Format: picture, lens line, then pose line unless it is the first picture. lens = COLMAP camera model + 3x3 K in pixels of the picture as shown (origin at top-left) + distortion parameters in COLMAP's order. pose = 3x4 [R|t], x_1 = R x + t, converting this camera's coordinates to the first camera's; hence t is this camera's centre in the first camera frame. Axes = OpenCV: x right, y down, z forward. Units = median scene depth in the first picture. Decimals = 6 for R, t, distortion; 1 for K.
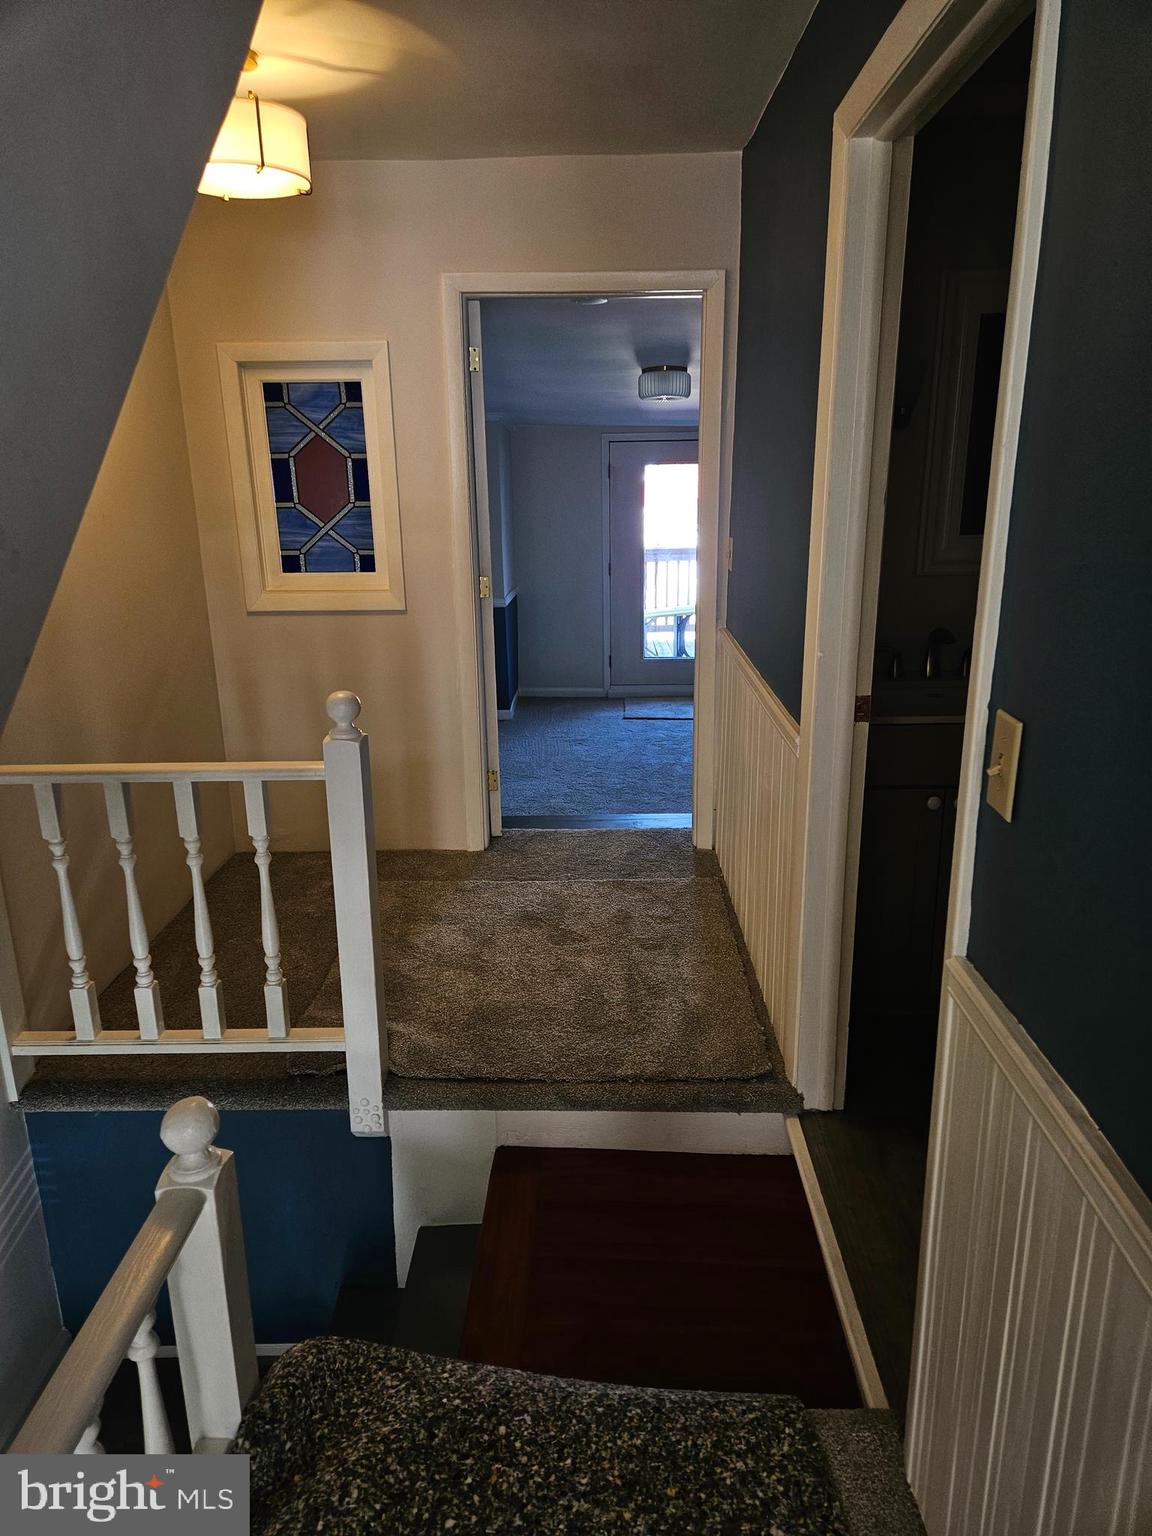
lens RADIAL K [[1017.4, 0, 580.1], [0, 1017.4, 769.2], [0, 0, 1]] dist [0.074279, -0.055981]
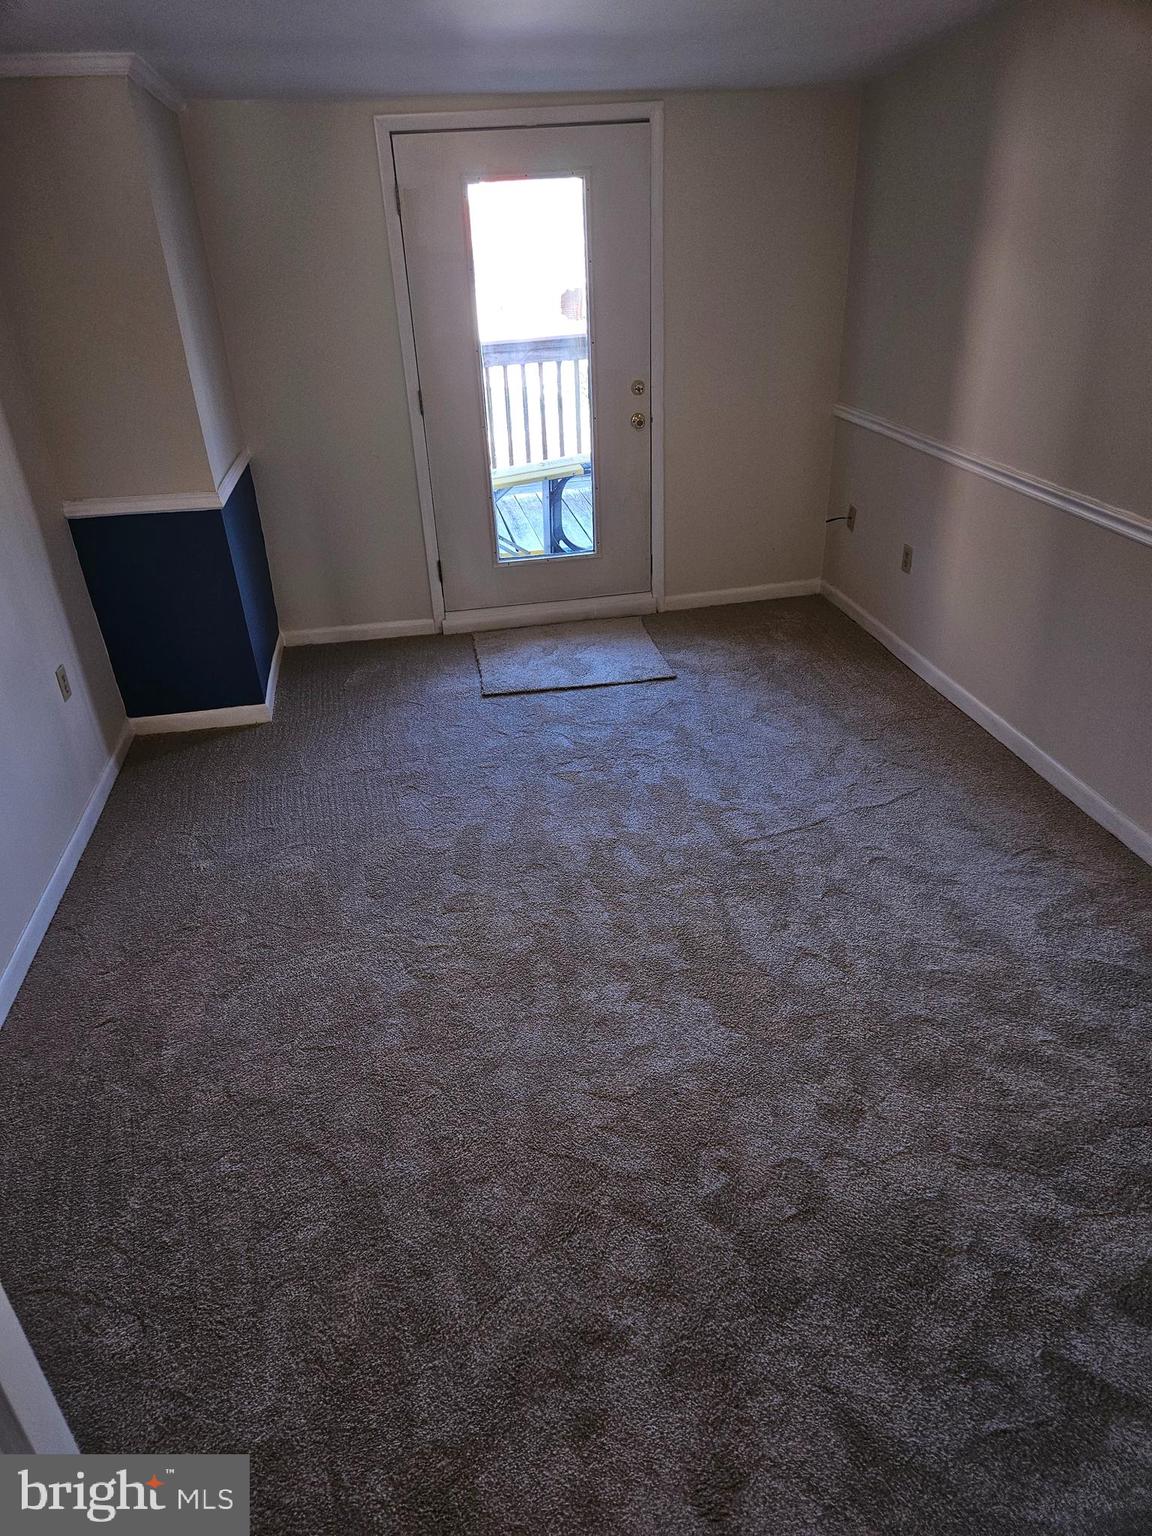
lens RADIAL K [[1017.4, 0, 569.9], [0, 1017.4, 770.5], [0, 0, 1]] dist [0.074279, -0.055981]
pose [[0.980417, -0.125743, 0.151561, 0.000637], [0.092483, 0.973452, 0.209373, -0.116584], [-0.173865, -0.191256, 0.966019, 0.435802]]
